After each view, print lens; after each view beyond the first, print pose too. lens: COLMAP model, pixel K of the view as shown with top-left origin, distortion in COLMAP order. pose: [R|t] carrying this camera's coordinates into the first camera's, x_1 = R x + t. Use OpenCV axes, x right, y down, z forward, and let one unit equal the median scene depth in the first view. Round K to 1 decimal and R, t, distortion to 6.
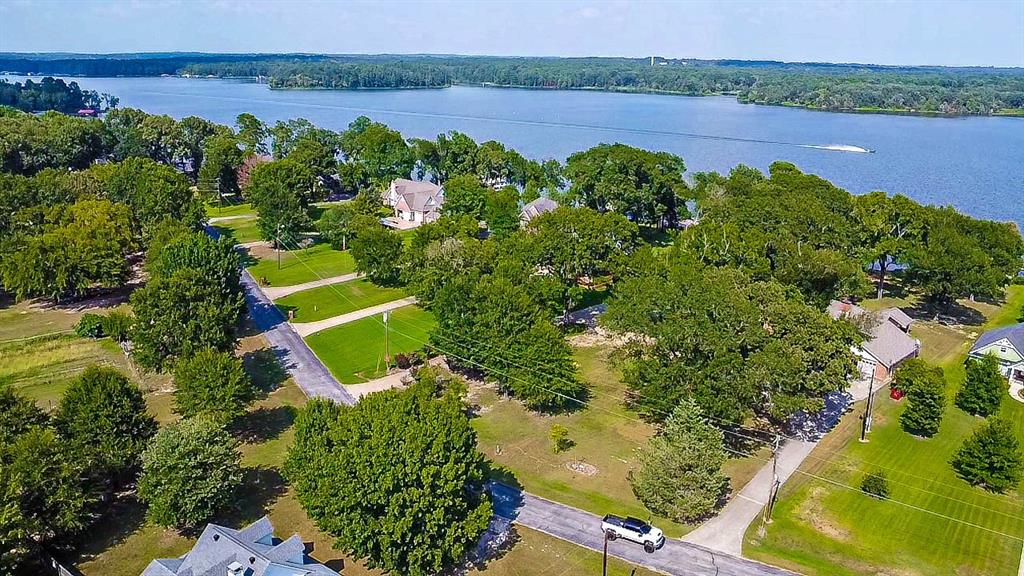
lens RADIAL K [[810.1, 0, 512.0], [0, 810.1, 288.0], [0, 0, 1]] dist [-0.018034, -0.010161]
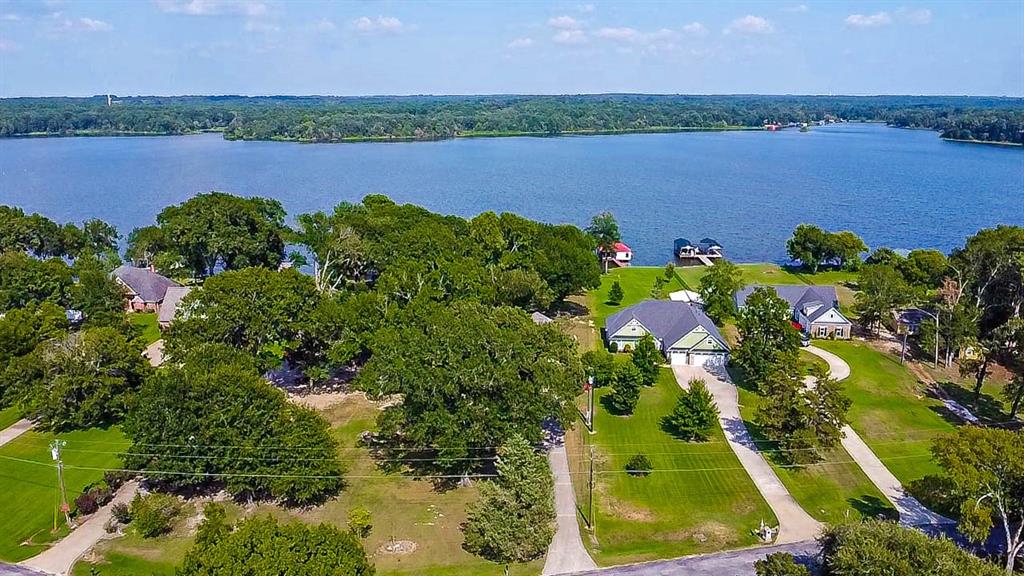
lens RADIAL K [[824.3, 0, 512.0], [0, 824.3, 288.0], [0, 0, 1]] dist [-0.003570, -0.044022]
pose [[0.758277, -0.169240, 0.629582, -0.114499], [0.195743, 0.980263, 0.027753, -0.020381], [-0.621852, 0.102192, 0.776438, 0.058368]]
